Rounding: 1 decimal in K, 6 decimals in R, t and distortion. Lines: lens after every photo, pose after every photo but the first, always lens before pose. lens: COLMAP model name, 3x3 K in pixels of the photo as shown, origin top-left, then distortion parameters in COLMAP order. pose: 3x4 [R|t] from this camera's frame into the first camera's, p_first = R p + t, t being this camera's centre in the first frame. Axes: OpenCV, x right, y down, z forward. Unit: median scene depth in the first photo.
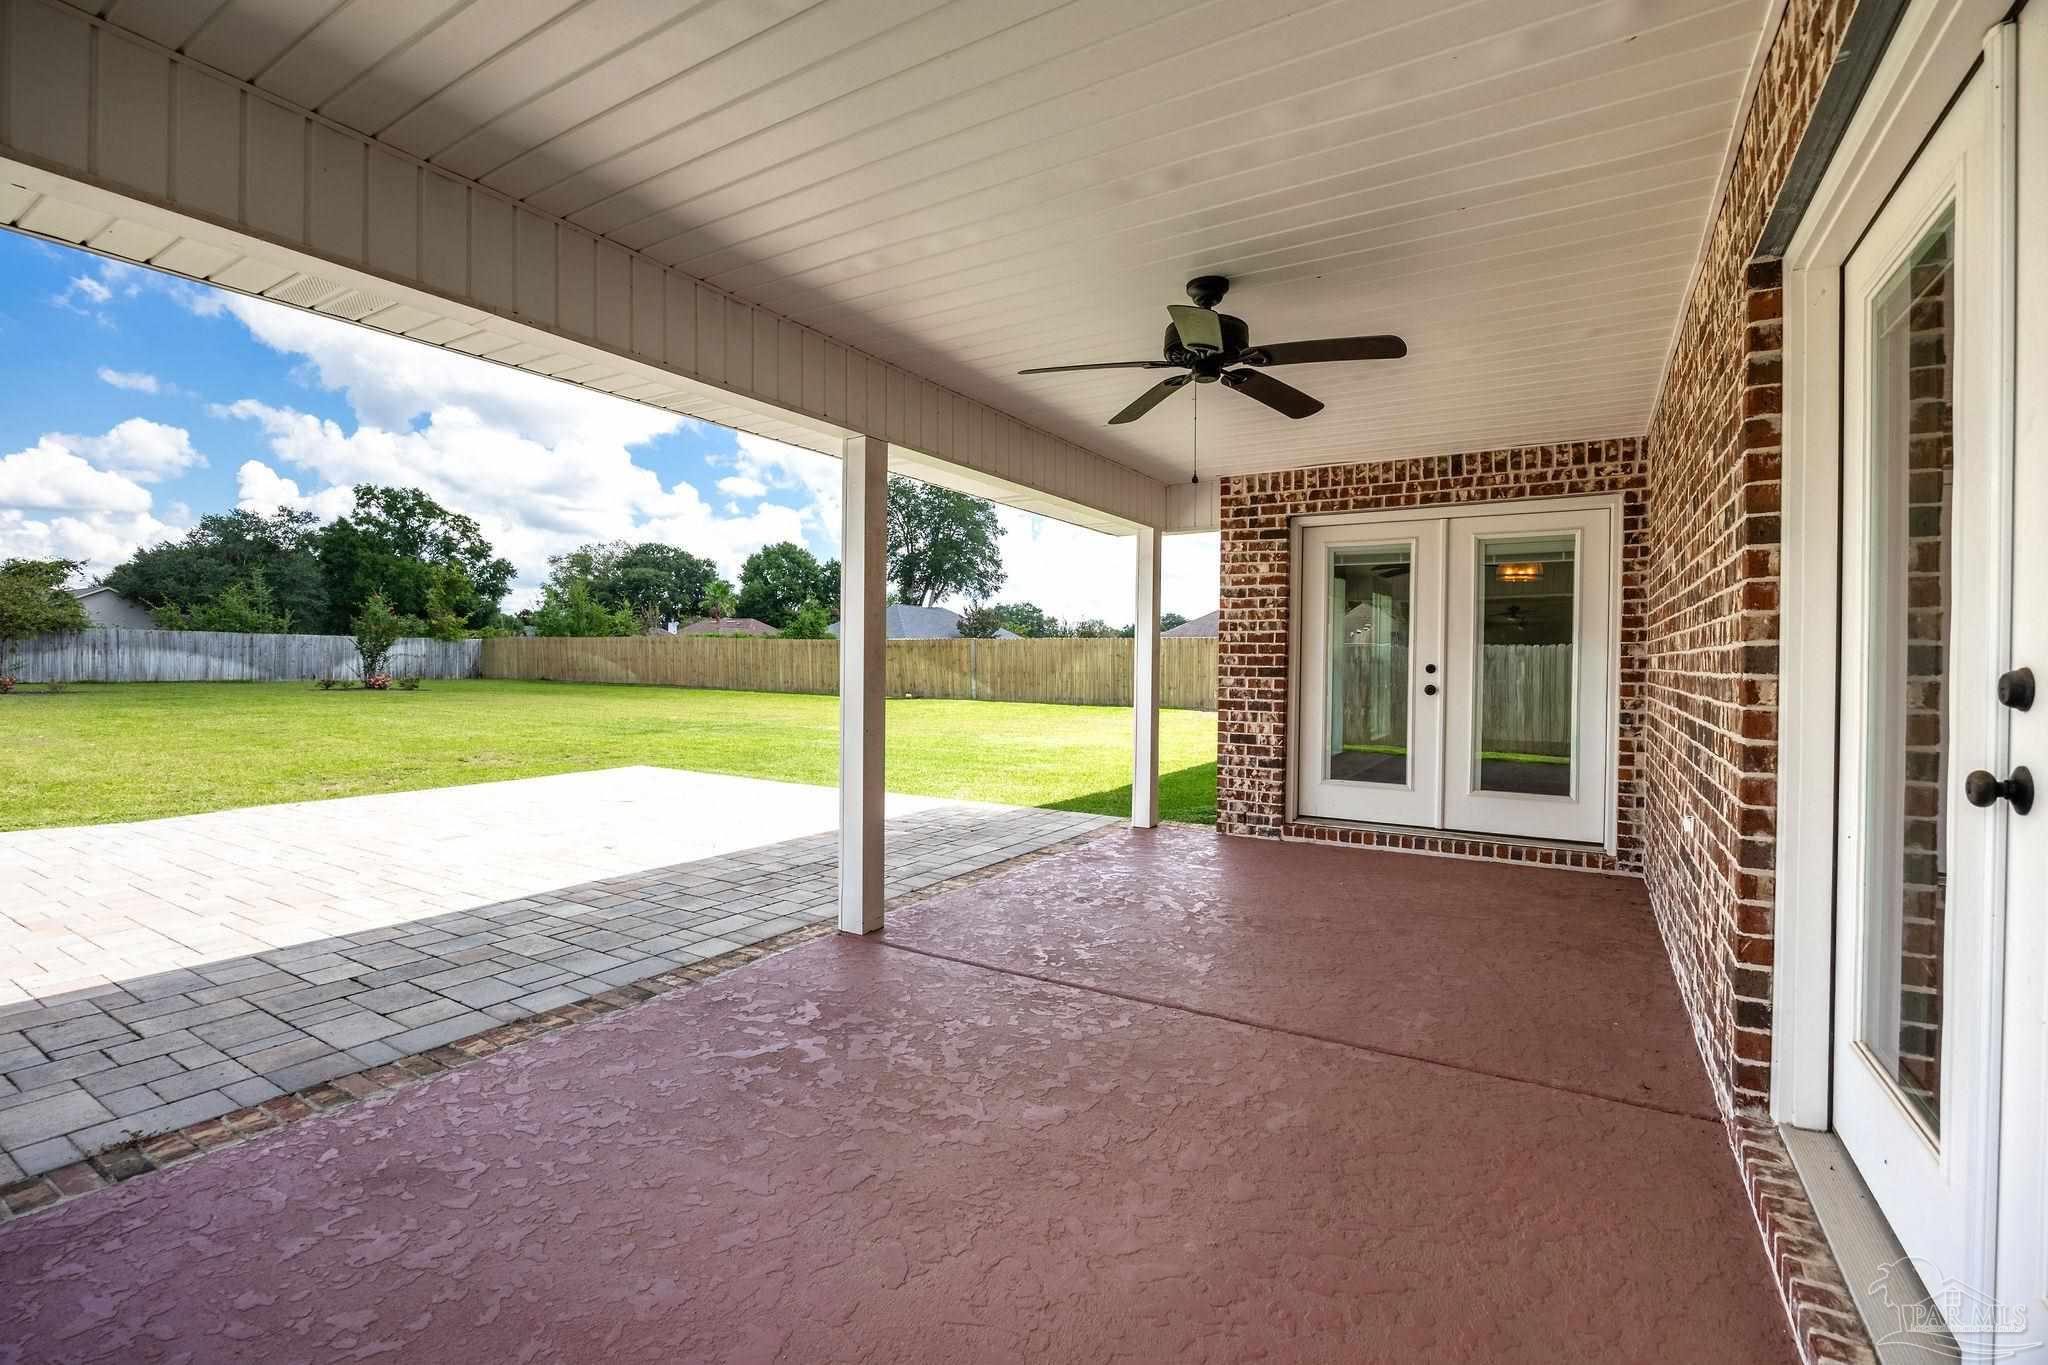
lens RADIAL K [[896.4, 0, 1030.9], [0, 896.4, 672.5], [0, 0, 1]] dist [-0.013822, 0.001274]
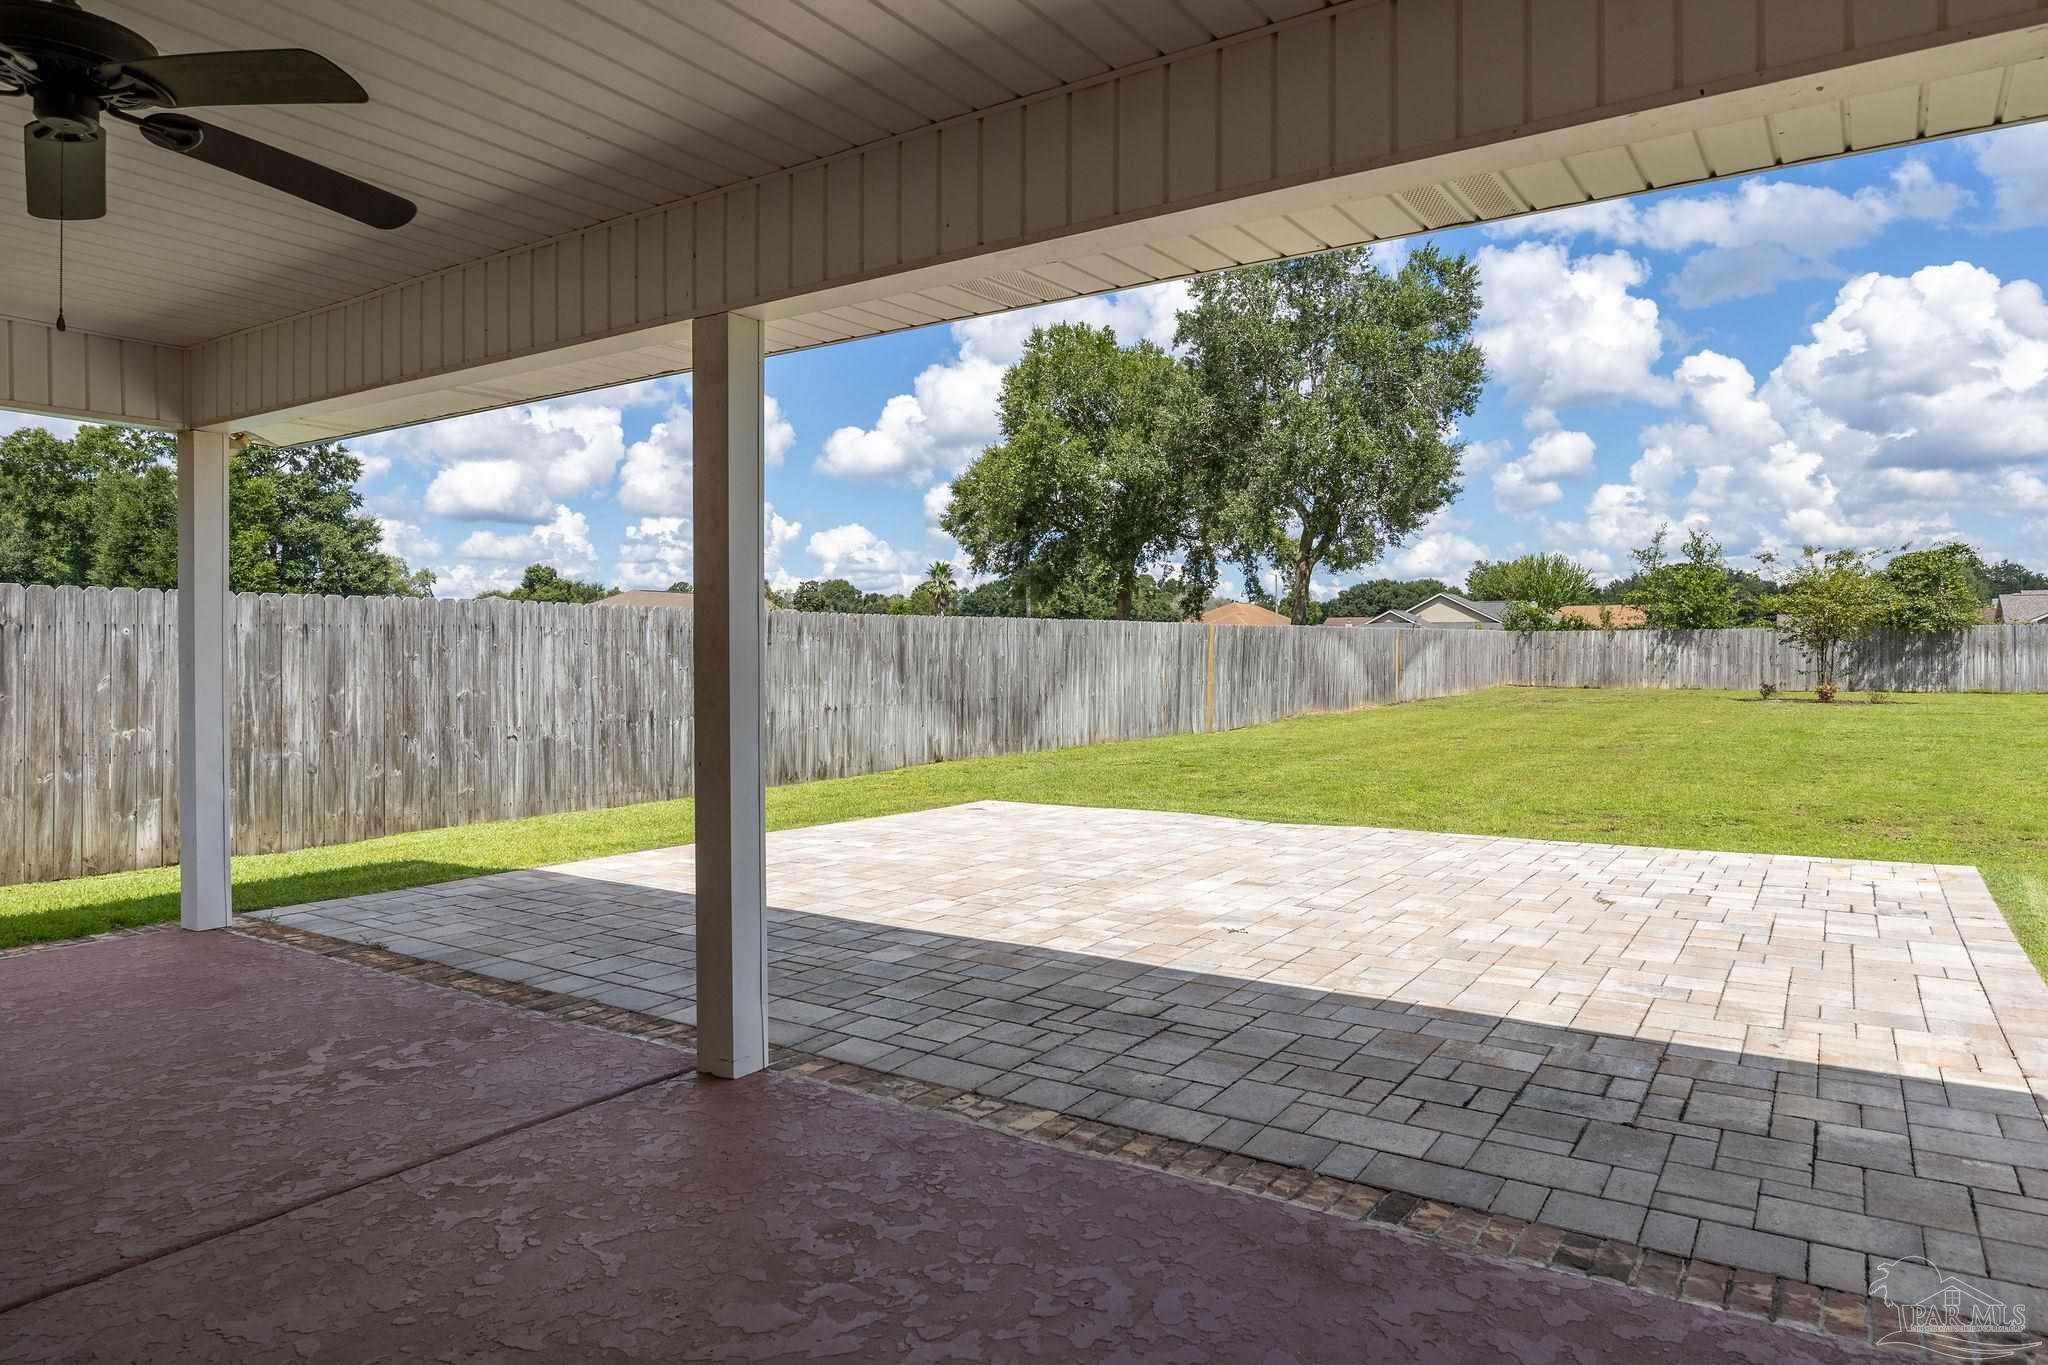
lens RADIAL K [[1244.0, 0, 1027.4], [0, 1244.0, 666.8], [0, 0, 1]] dist [-0.014637, 0.004175]
pose [[-0.040015, -0.006781, -0.999176, 0.085750], [-0.004996, 0.999966, -0.006586, -0.000081], [0.999187, 0.004729, -0.040047, 0.151991]]
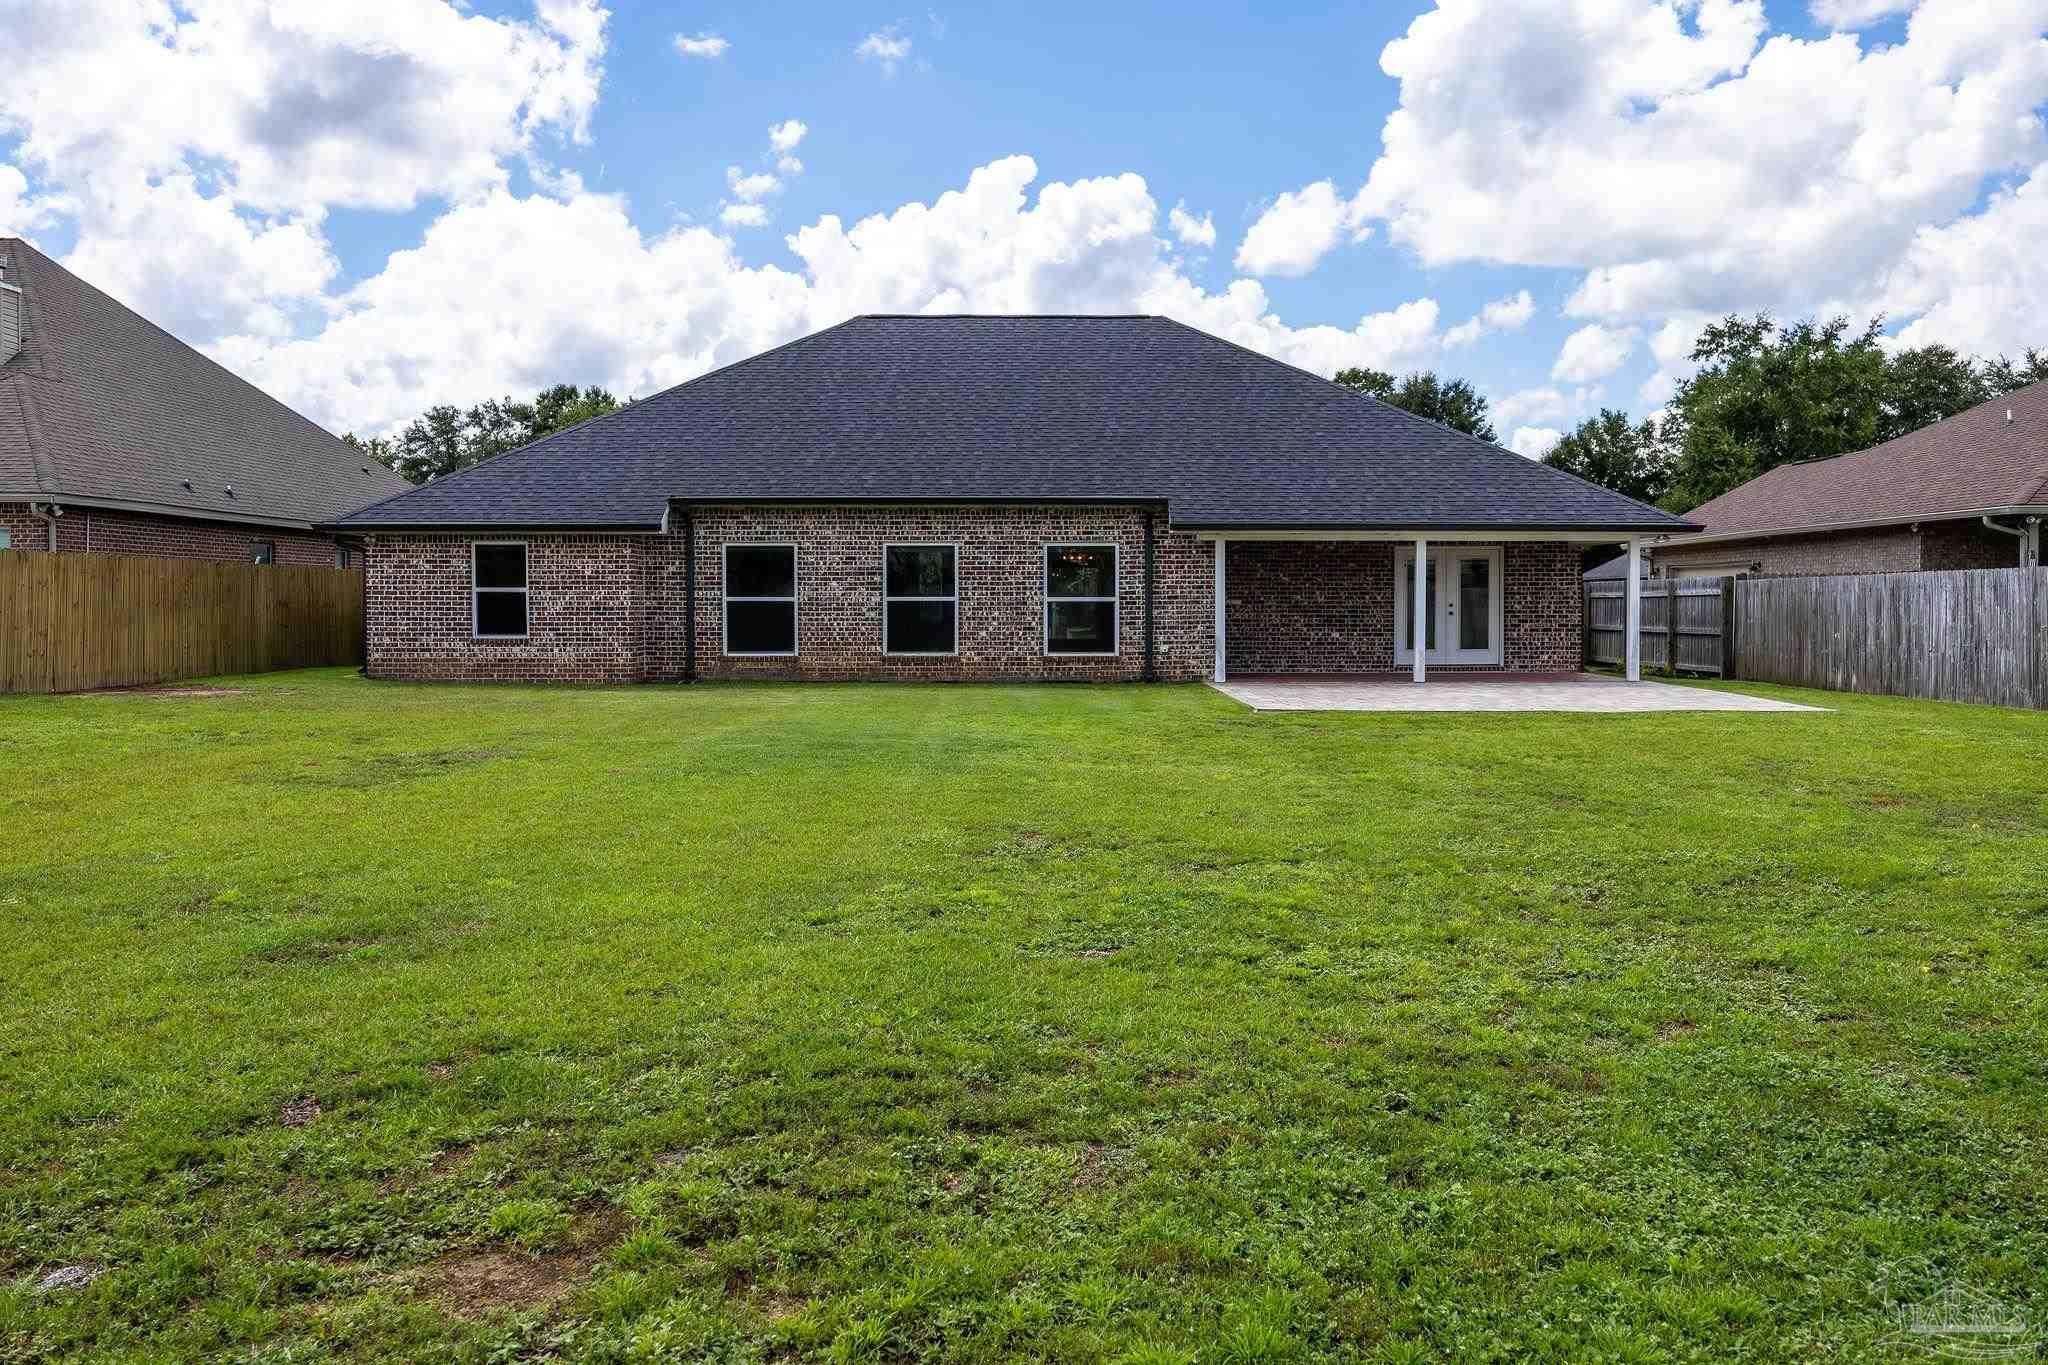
lens RADIAL K [[1781.3, 0, 1016.9], [0, 1781.3, 682.7], [0, 0, 1]] dist [-0.017822, -0.001888]
pose [[-0.527197, -0.047550, 0.848412, -0.611179], [-0.000770, 0.998459, 0.055482, -0.011041], [-0.849743, 0.028597, -0.526421, 0.698010]]
